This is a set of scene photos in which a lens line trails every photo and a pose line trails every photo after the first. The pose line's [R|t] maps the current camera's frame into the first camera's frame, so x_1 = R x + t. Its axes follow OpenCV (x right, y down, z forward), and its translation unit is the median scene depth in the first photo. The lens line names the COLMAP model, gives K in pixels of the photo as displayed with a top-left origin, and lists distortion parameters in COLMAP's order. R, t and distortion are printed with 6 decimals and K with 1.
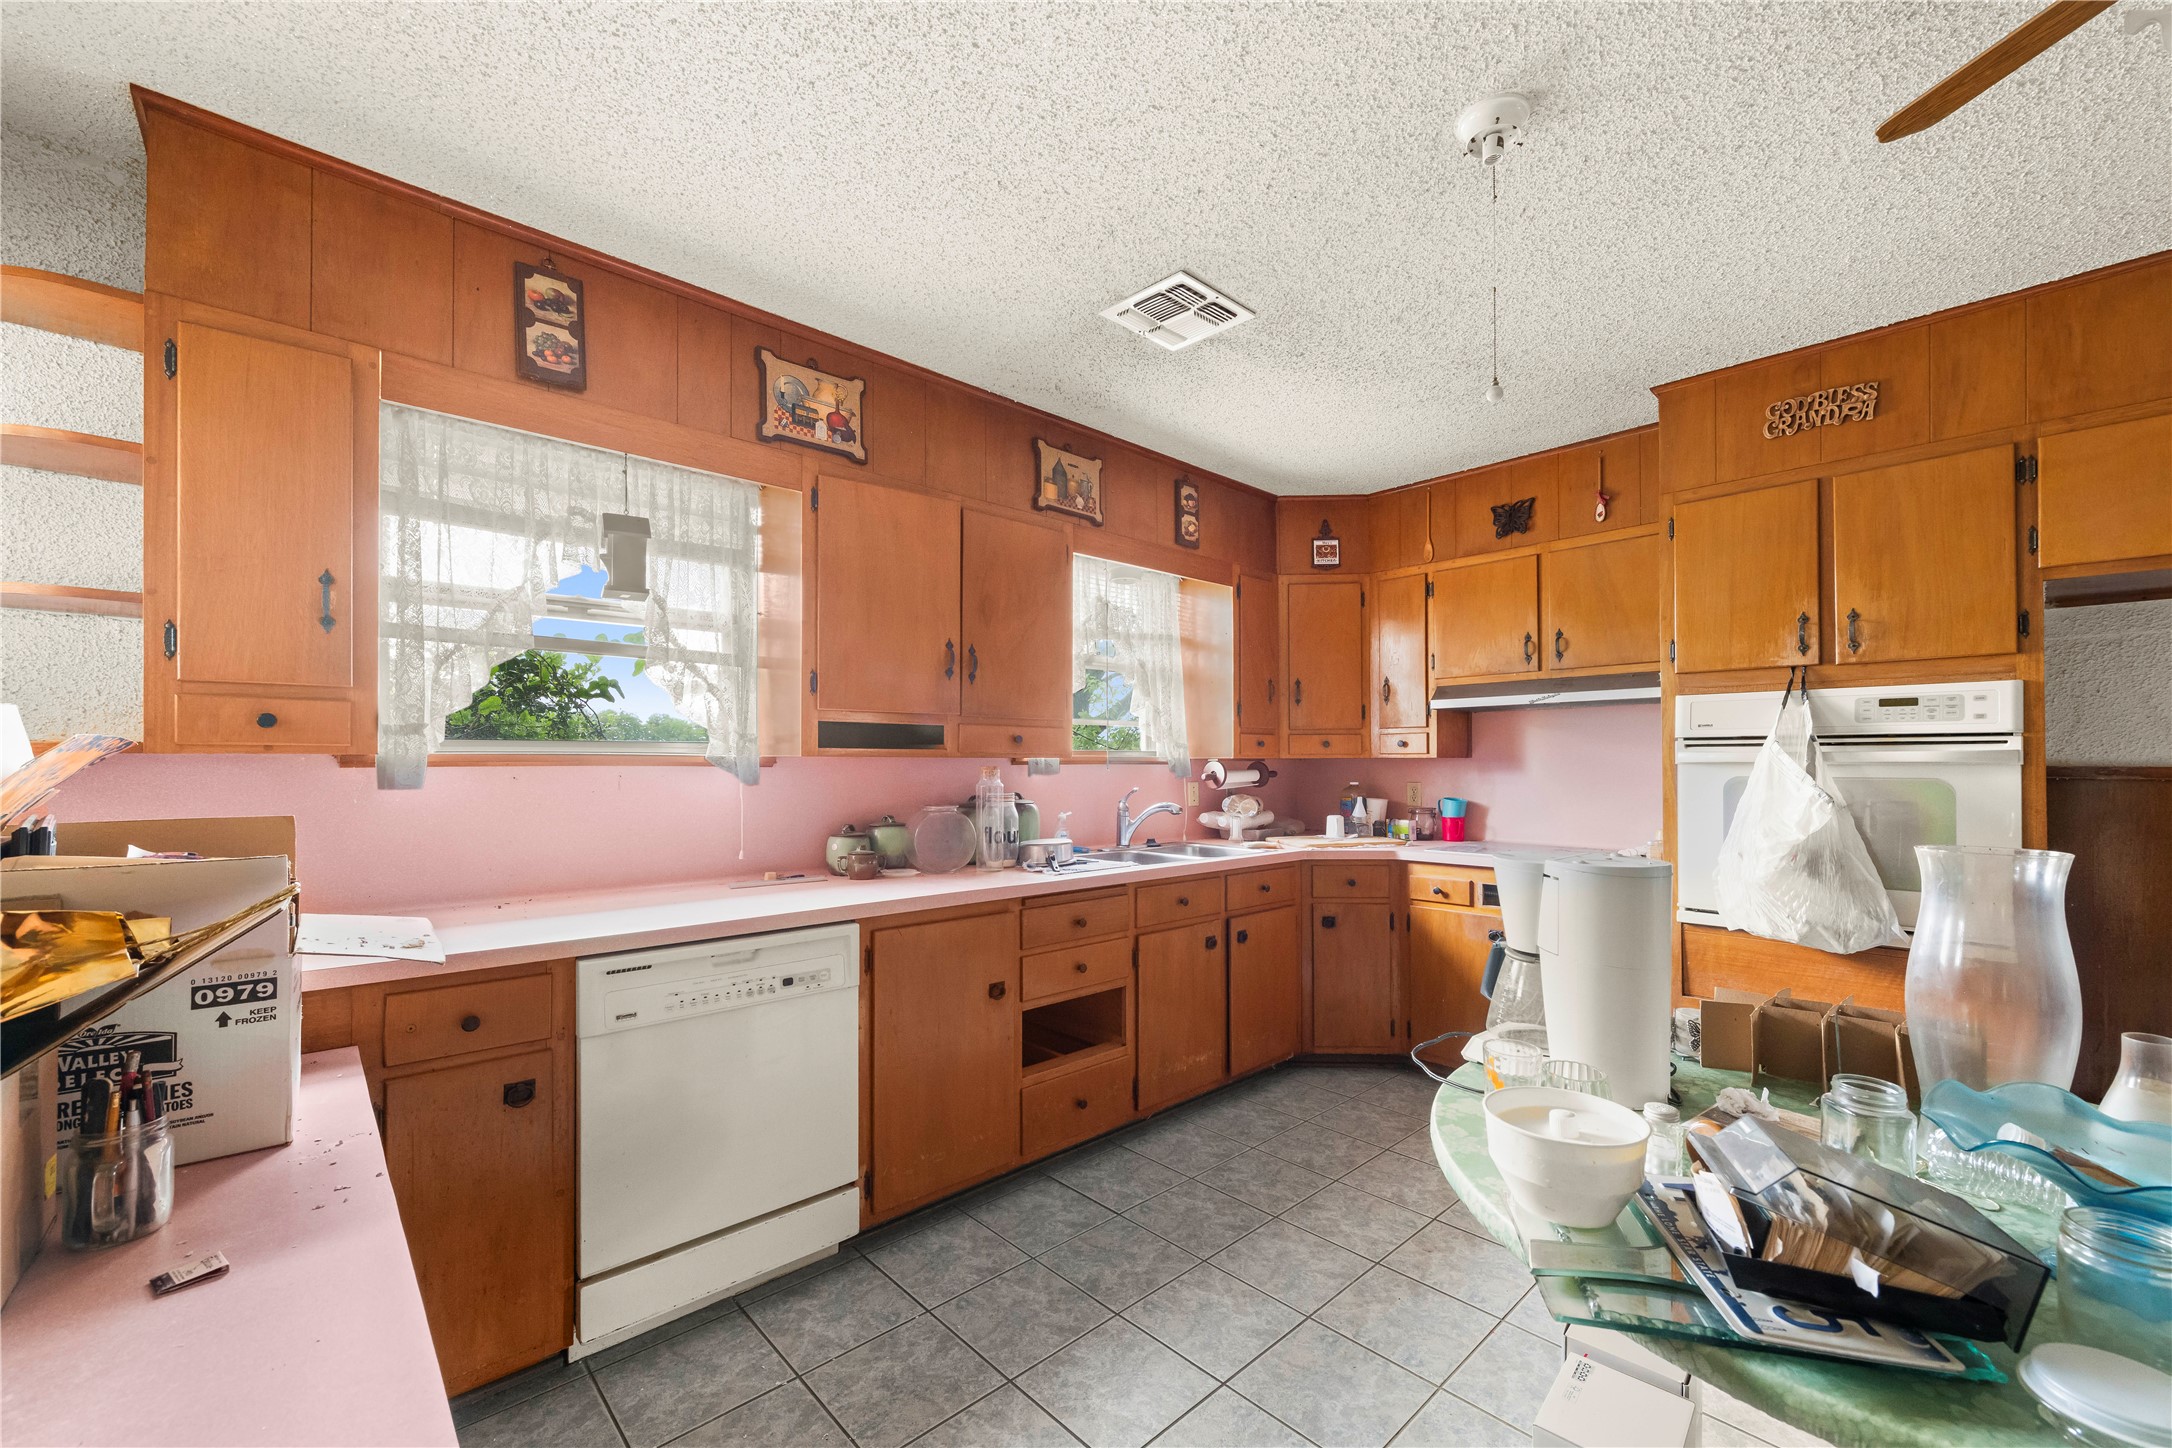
lens RADIAL K [[865.7, 0, 1090.3], [0, 865.7, 741.2], [0, 0, 1]] dist [-0.001431, -0.000166]
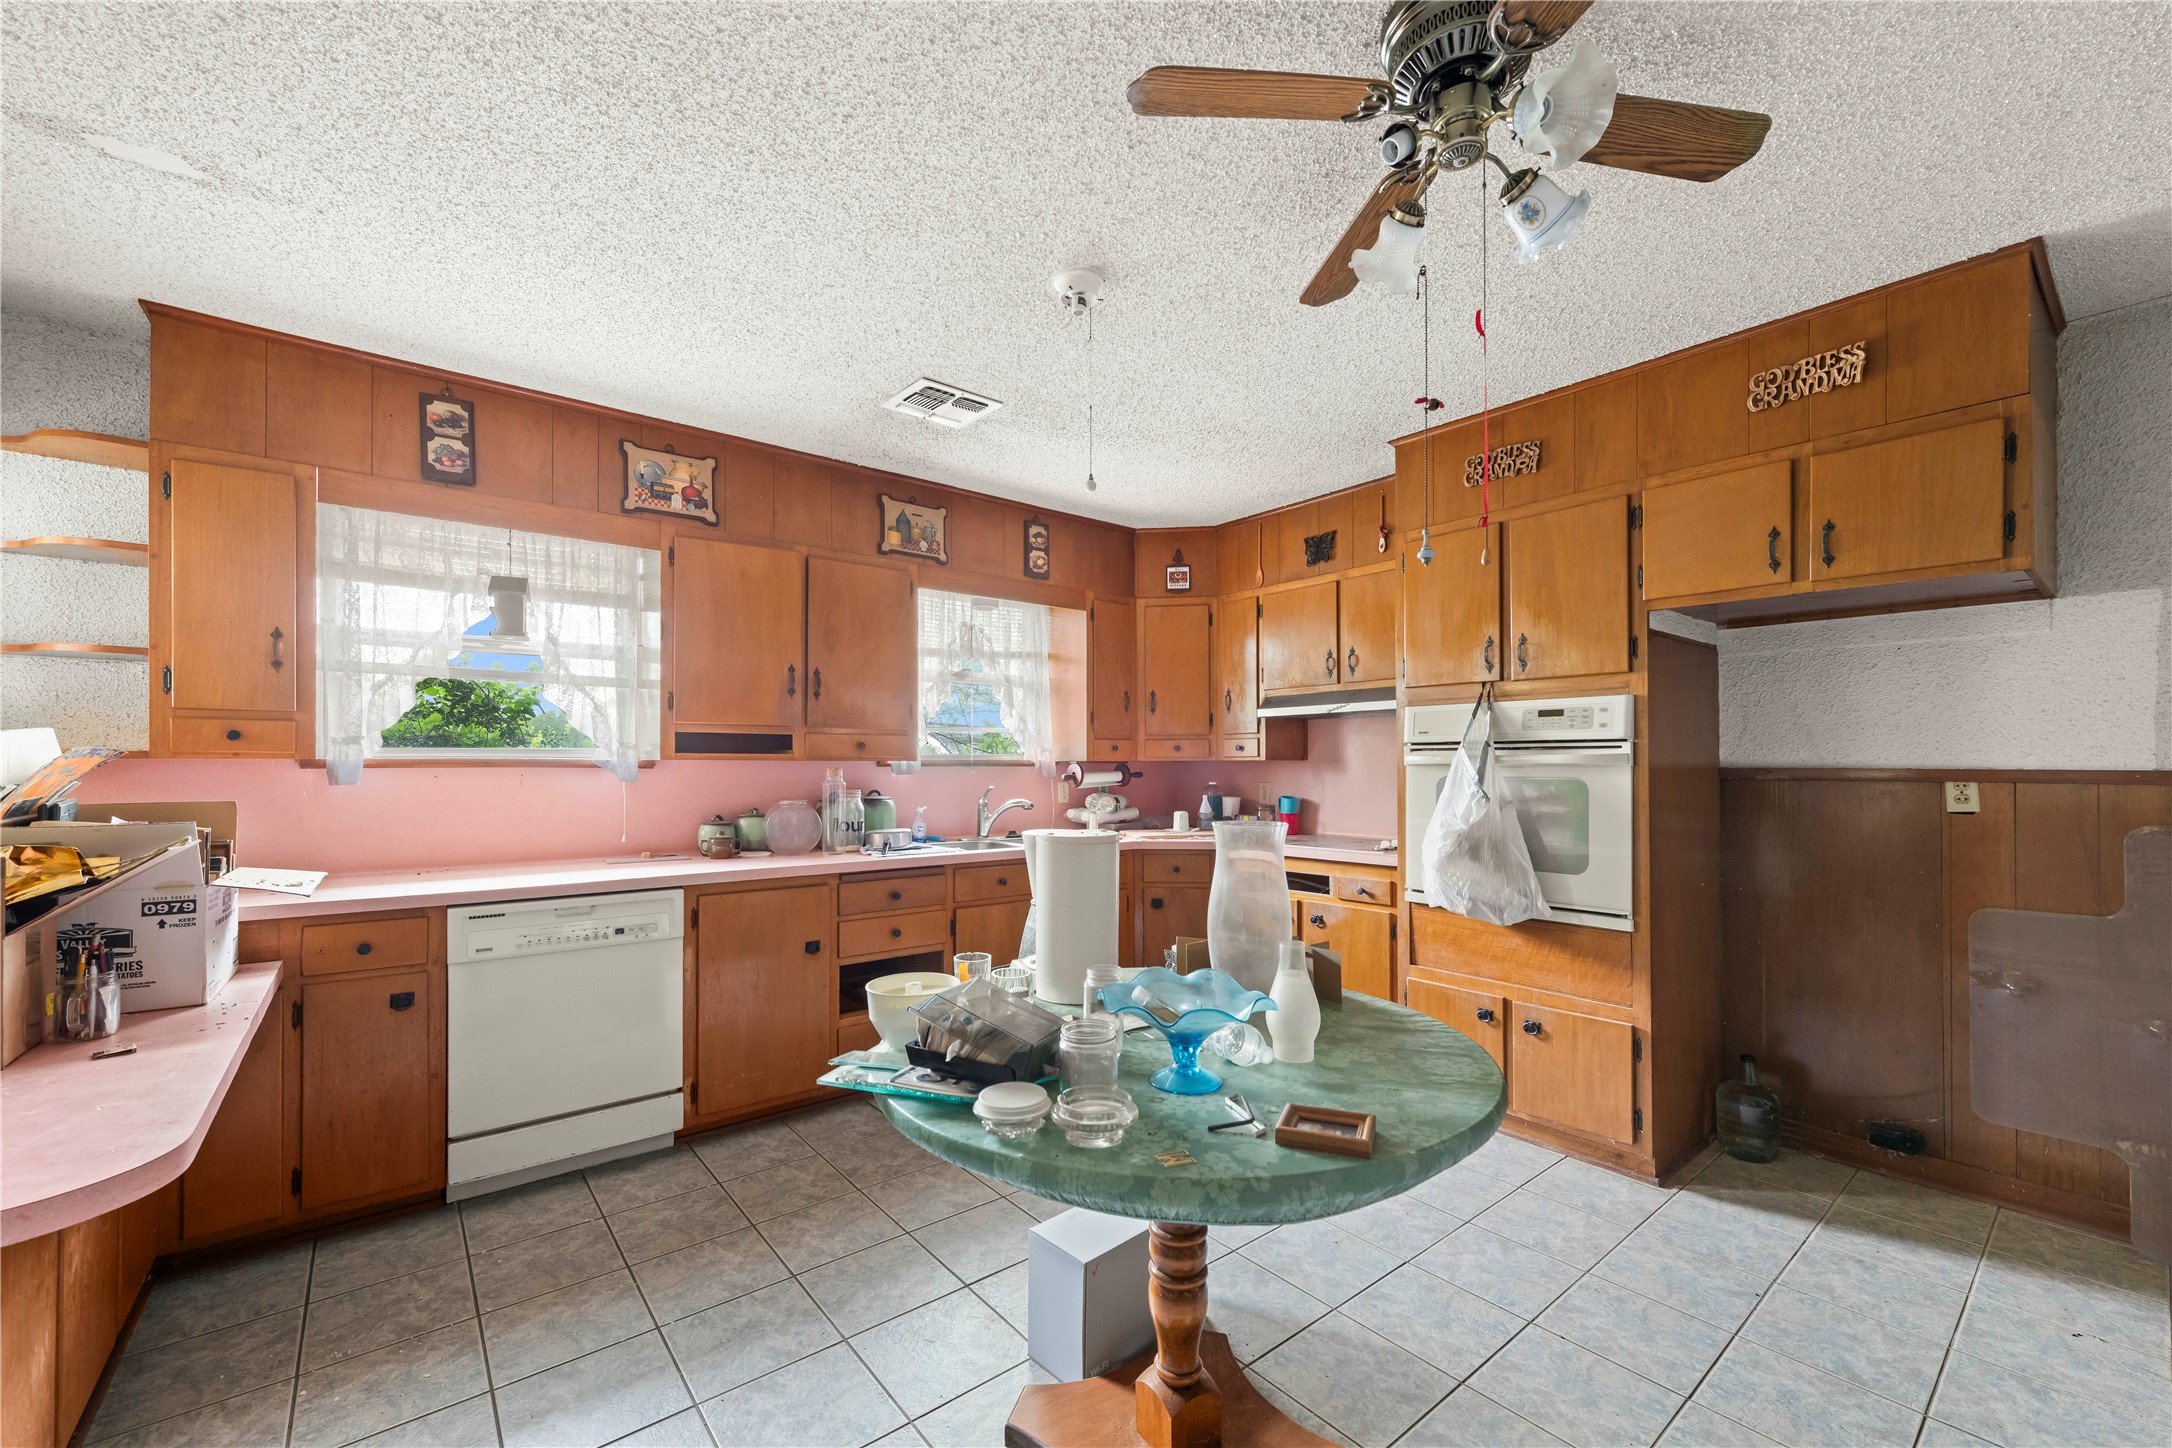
lens RADIAL K [[865.7, 0, 1080.3], [0, 865.7, 743.7], [0, 0, 1]] dist [-0.001431, -0.000166]
pose [[0.997436, -0.002426, -0.071525, 0.405715], [0.002436, 0.999997, 0.000052, -0.005113], [0.071525, -0.000226, 0.997439, -0.239812]]
